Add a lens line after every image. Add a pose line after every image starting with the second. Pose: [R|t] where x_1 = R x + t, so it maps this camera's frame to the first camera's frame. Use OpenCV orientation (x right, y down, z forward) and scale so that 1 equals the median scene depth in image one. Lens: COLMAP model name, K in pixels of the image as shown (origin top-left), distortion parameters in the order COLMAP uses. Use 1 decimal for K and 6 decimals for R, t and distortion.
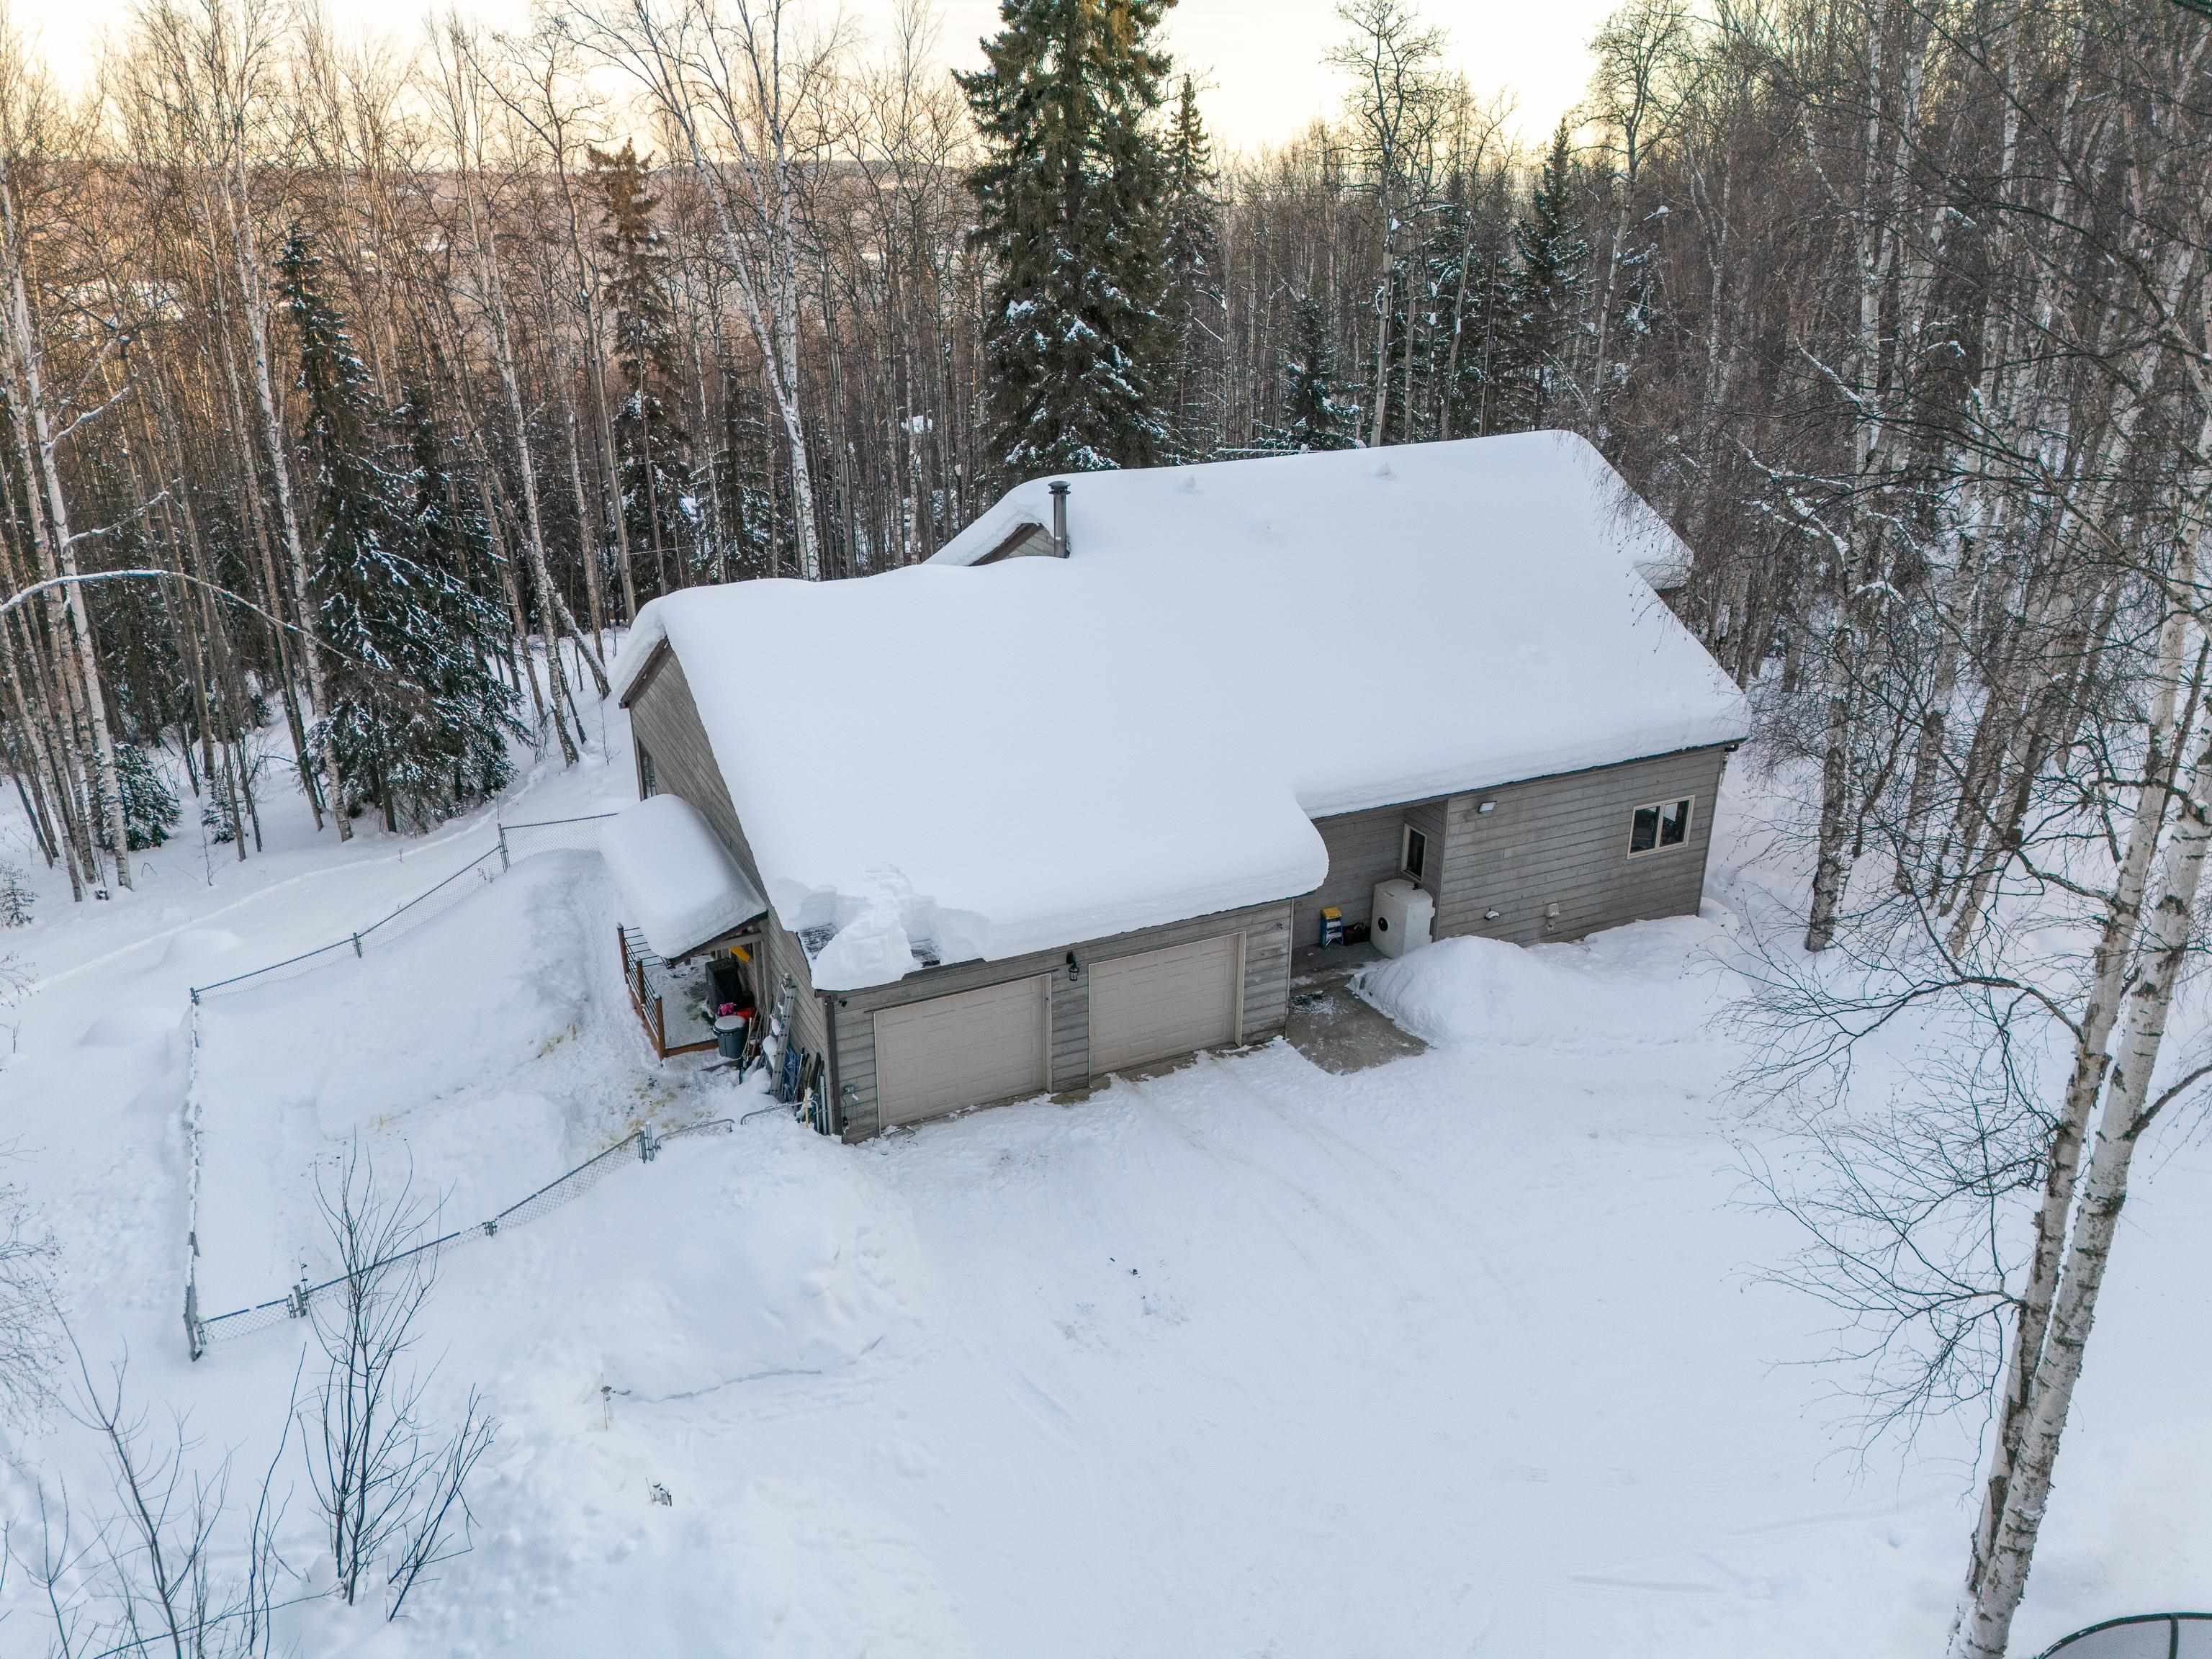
lens RADIAL K [[1618.1, 0, 1106.0], [0, 1618.1, 829.5], [0, 0, 1]] dist [0.124657, -0.163568]
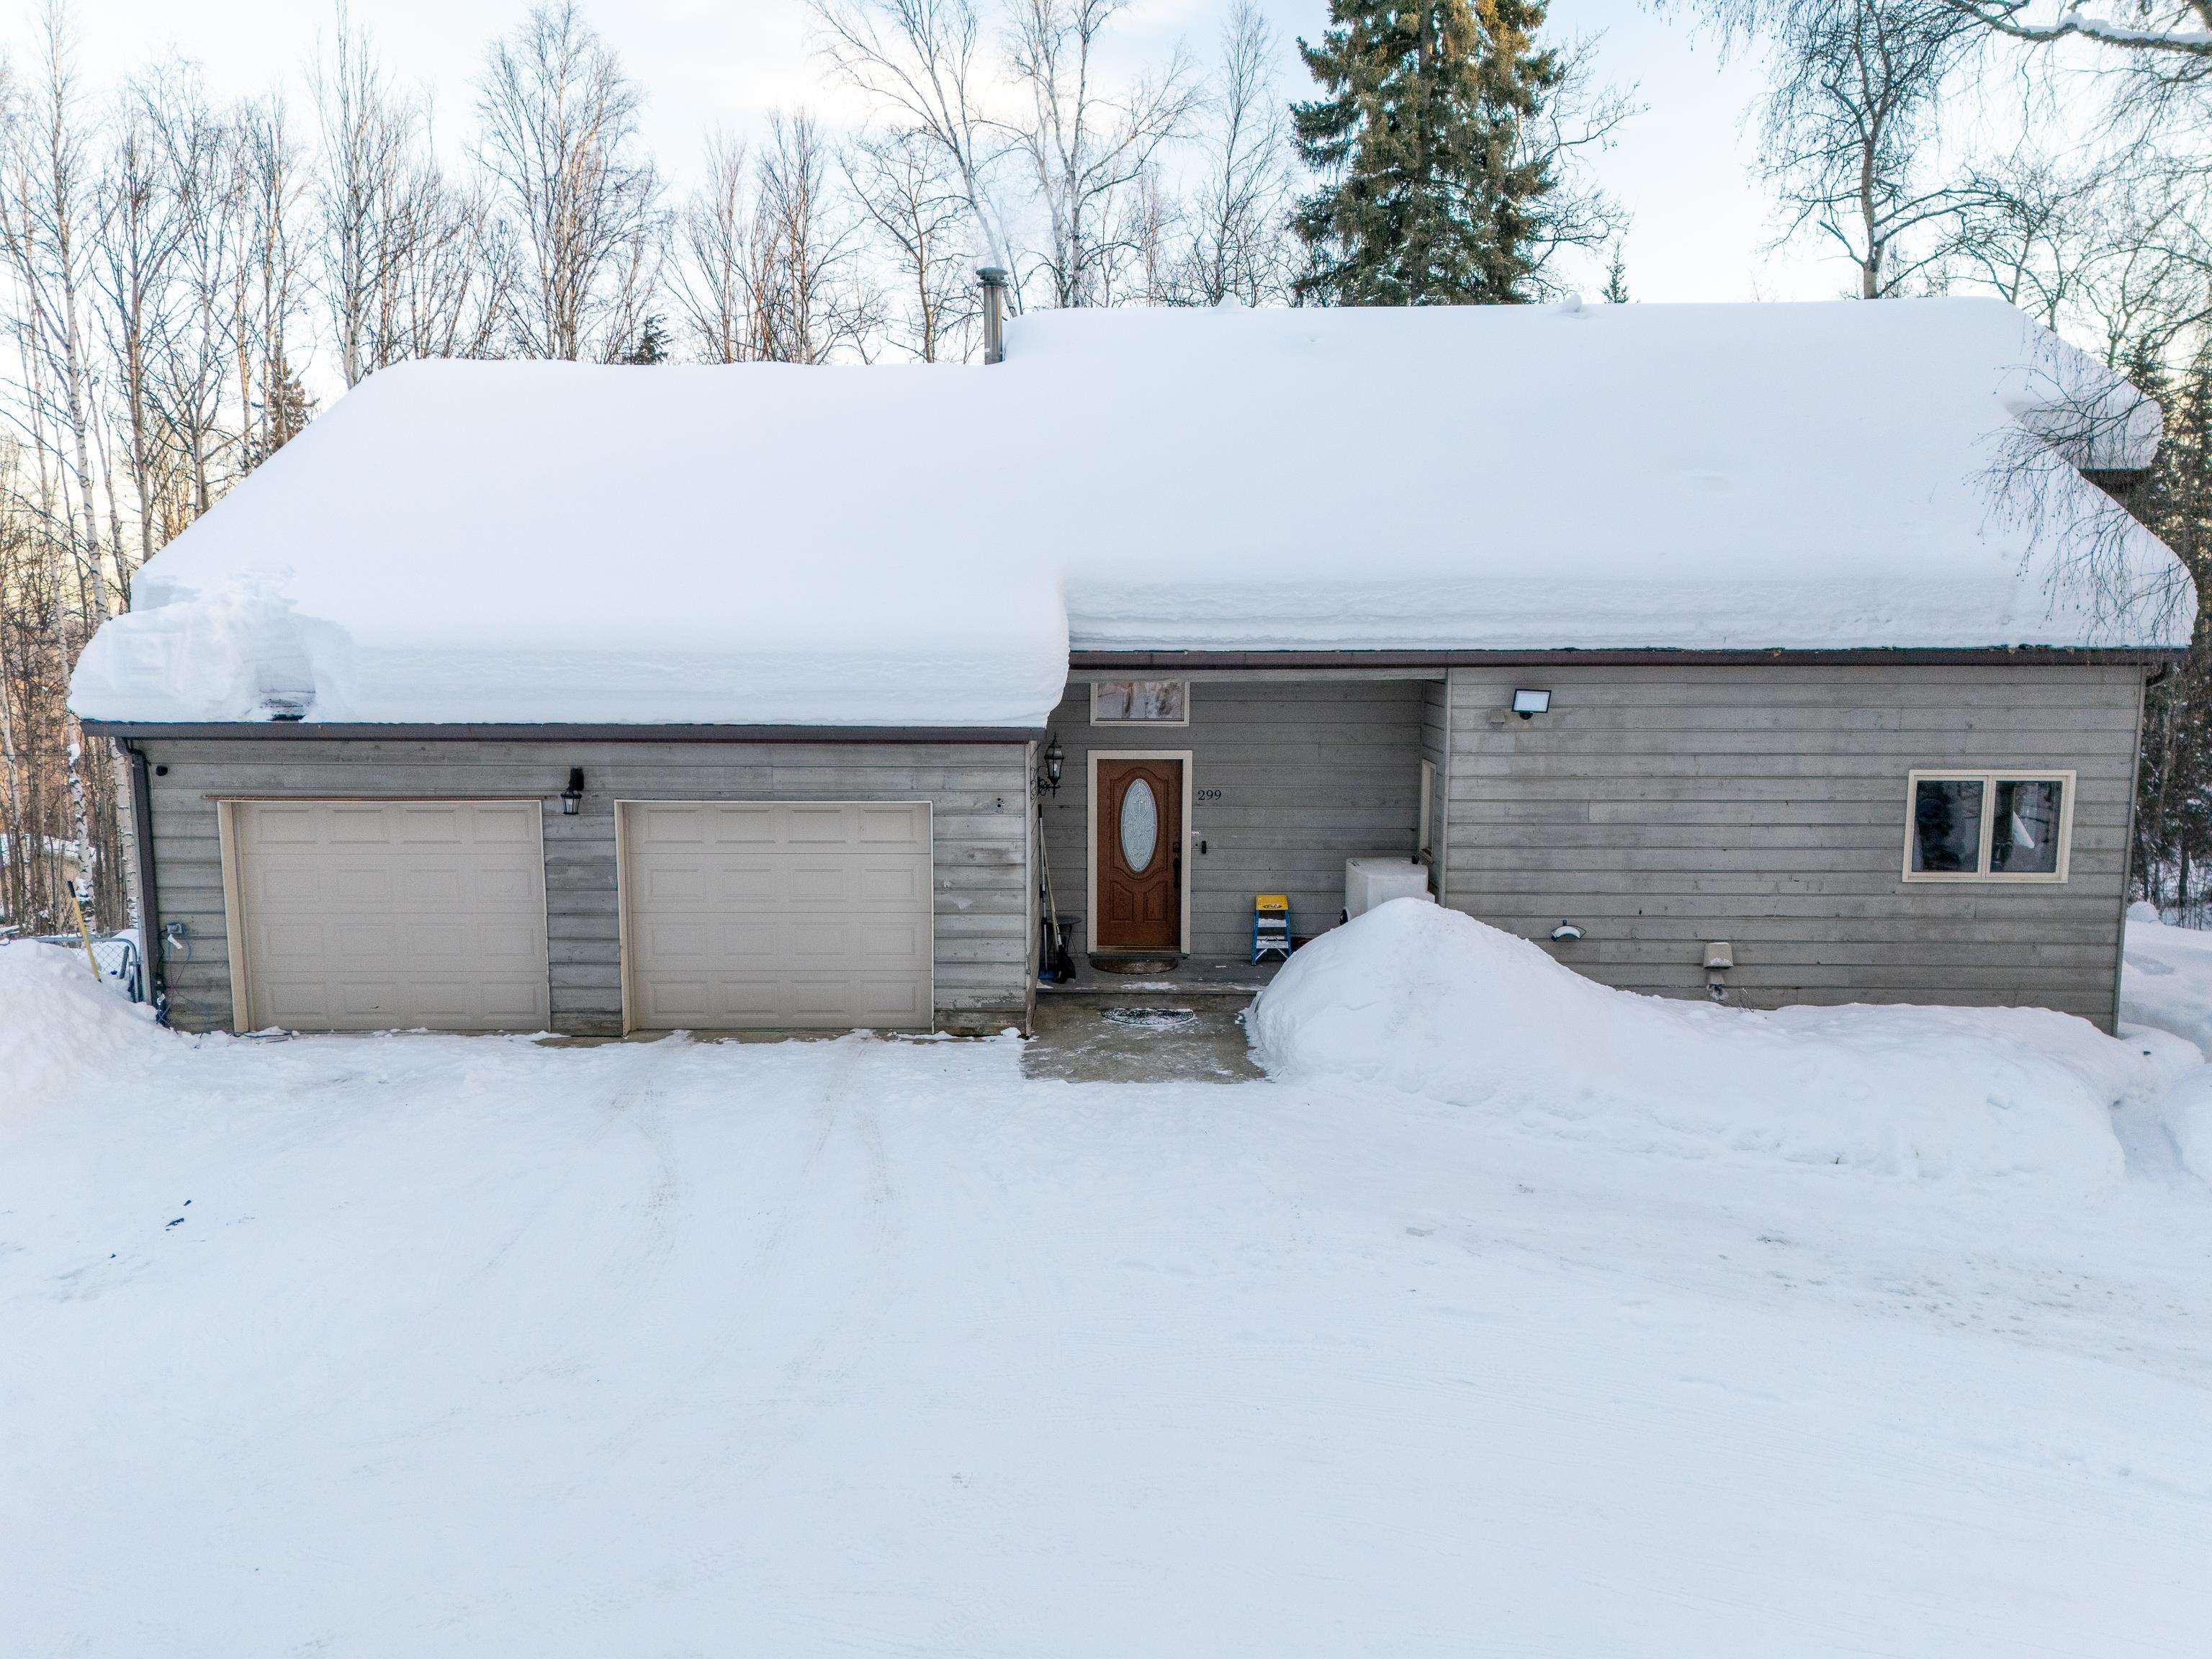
lens RADIAL K [[1618.1, 0, 1106.0], [0, 1618.1, 829.5], [0, 0, 1]] dist [0.124657, -0.163568]
pose [[0.896034, 0.054340, -0.440648, 0.373249], [-0.163296, 0.963250, -0.213267, 0.175206], [0.412866, 0.263051, 0.871978, 0.525033]]
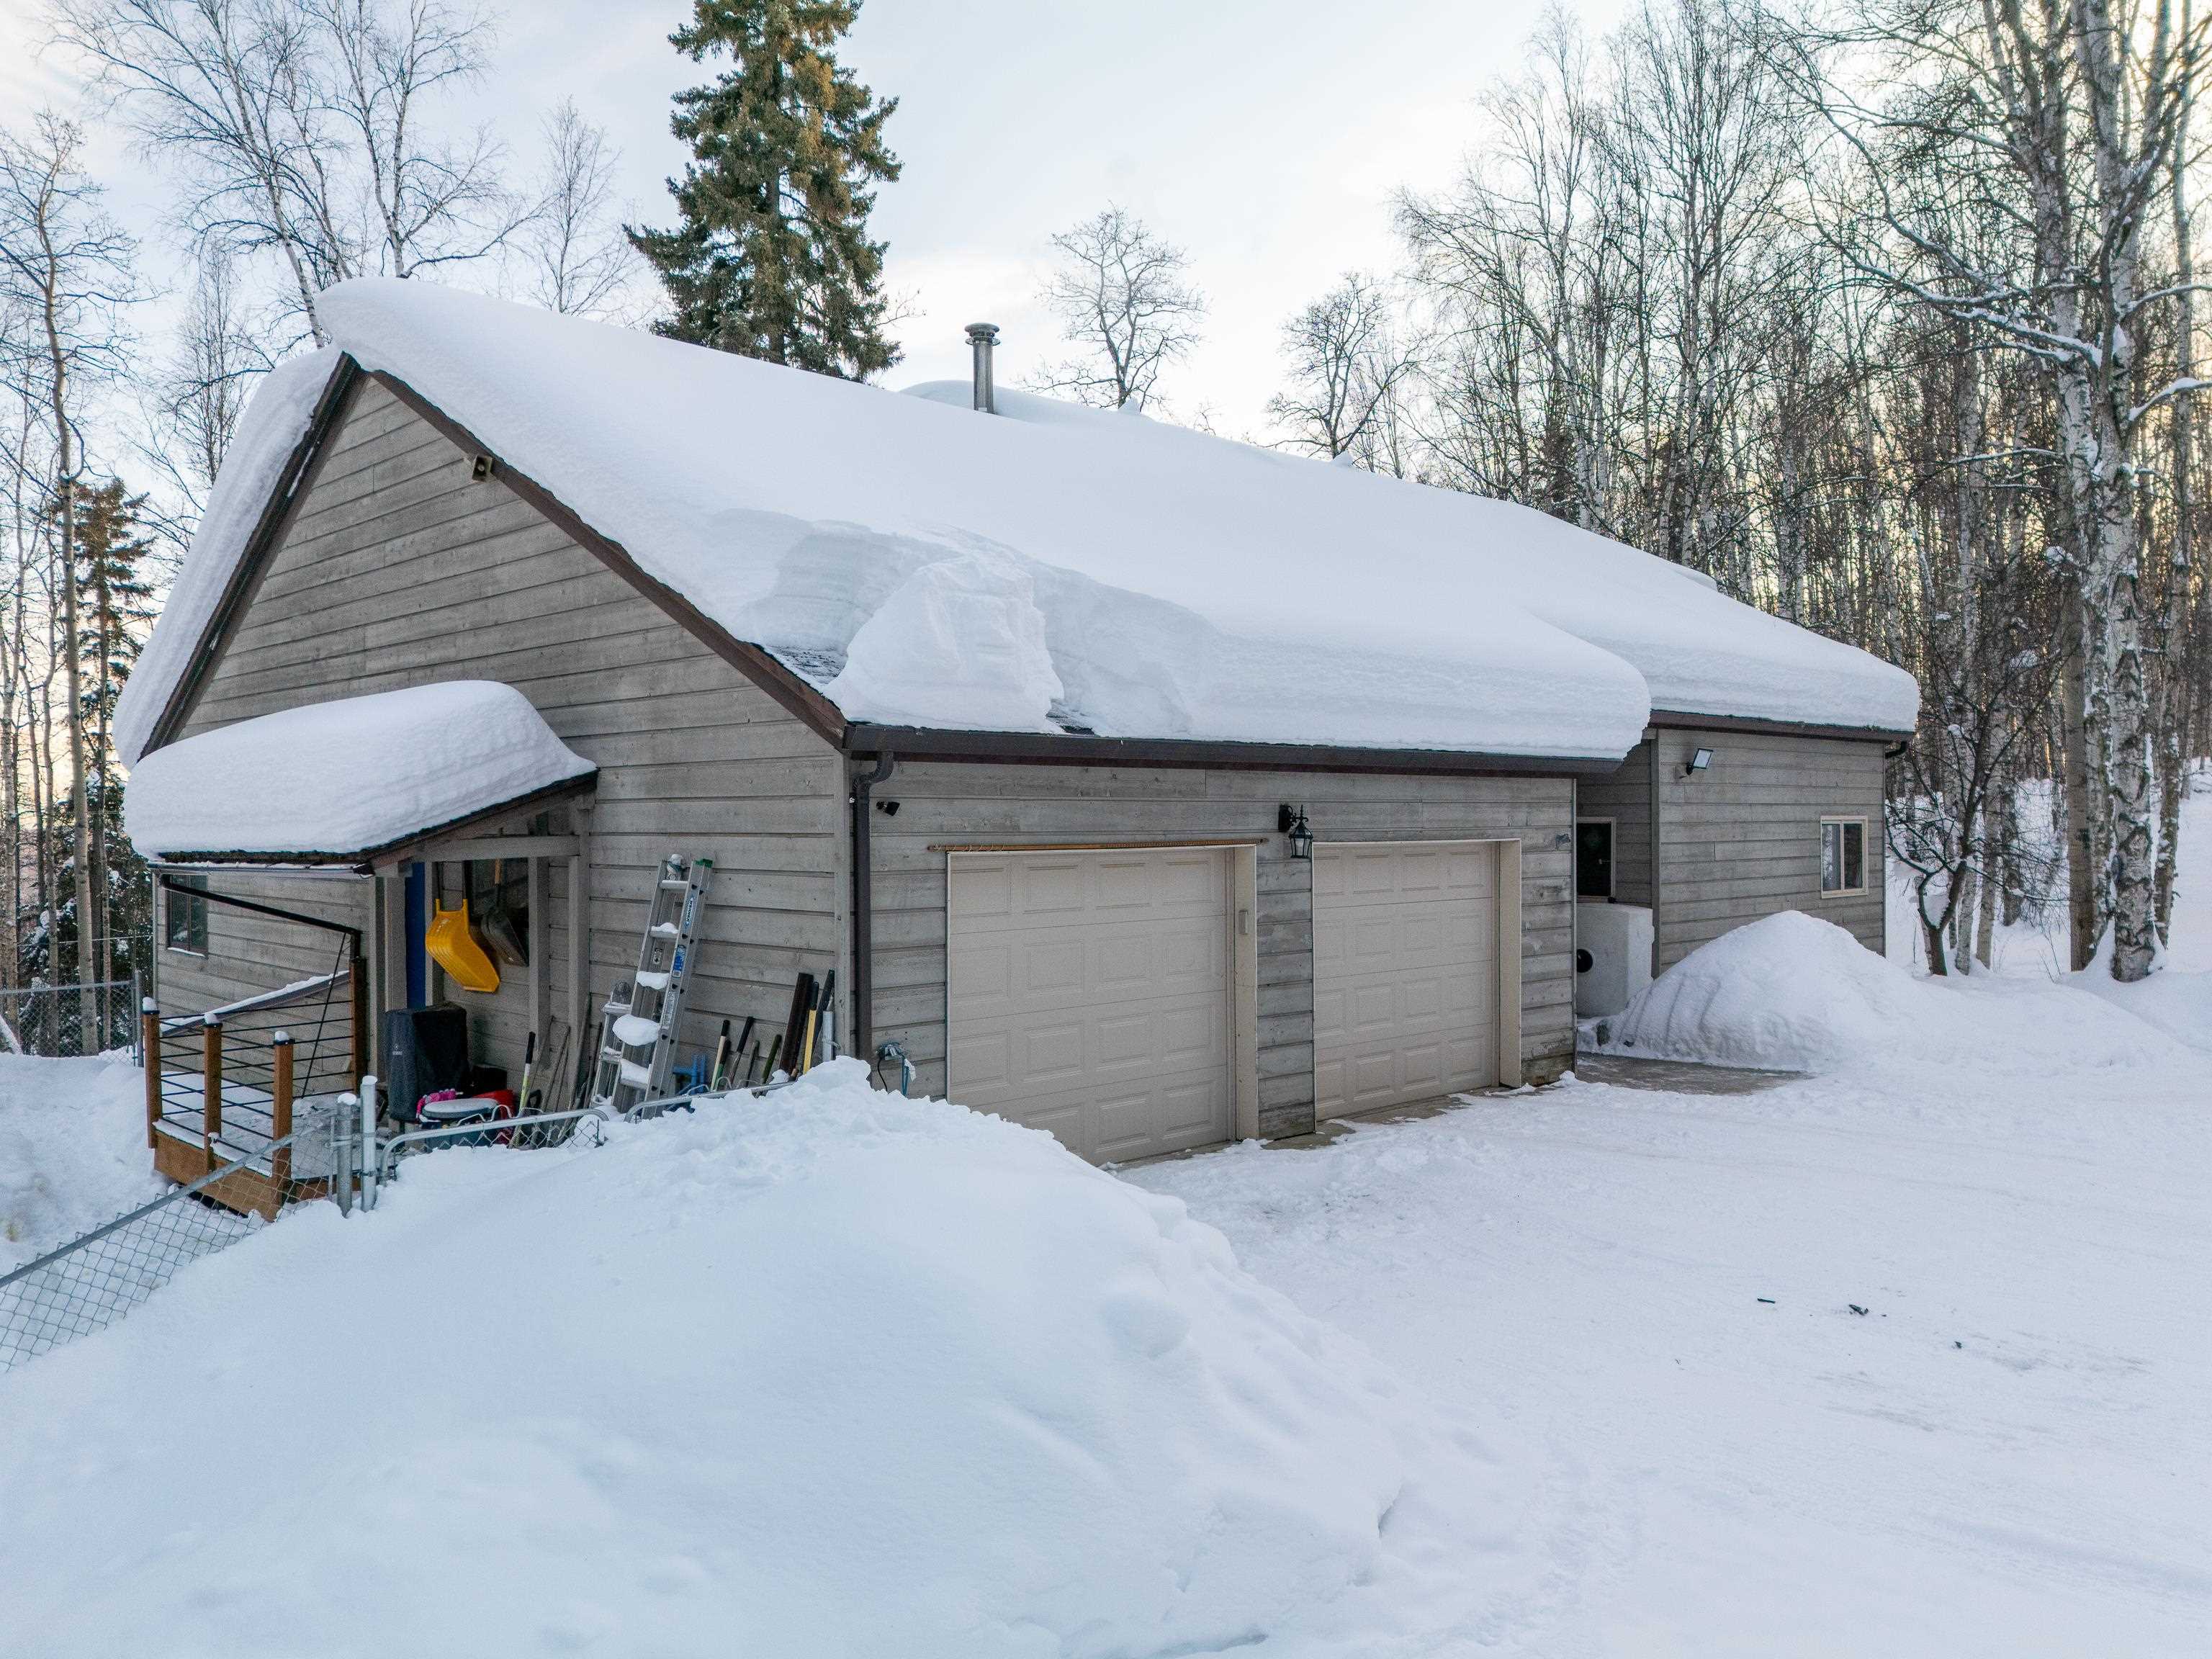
lens RADIAL K [[1618.1, 0, 1106.0], [0, 1618.1, 829.5], [0, 0, 1]] dist [0.124657, -0.163568]
pose [[0.951772, -0.011268, 0.306599, -0.201831], [0.123212, 0.929237, -0.348335, 0.222942], [-0.280978, 0.369312, 0.885810, 0.543864]]
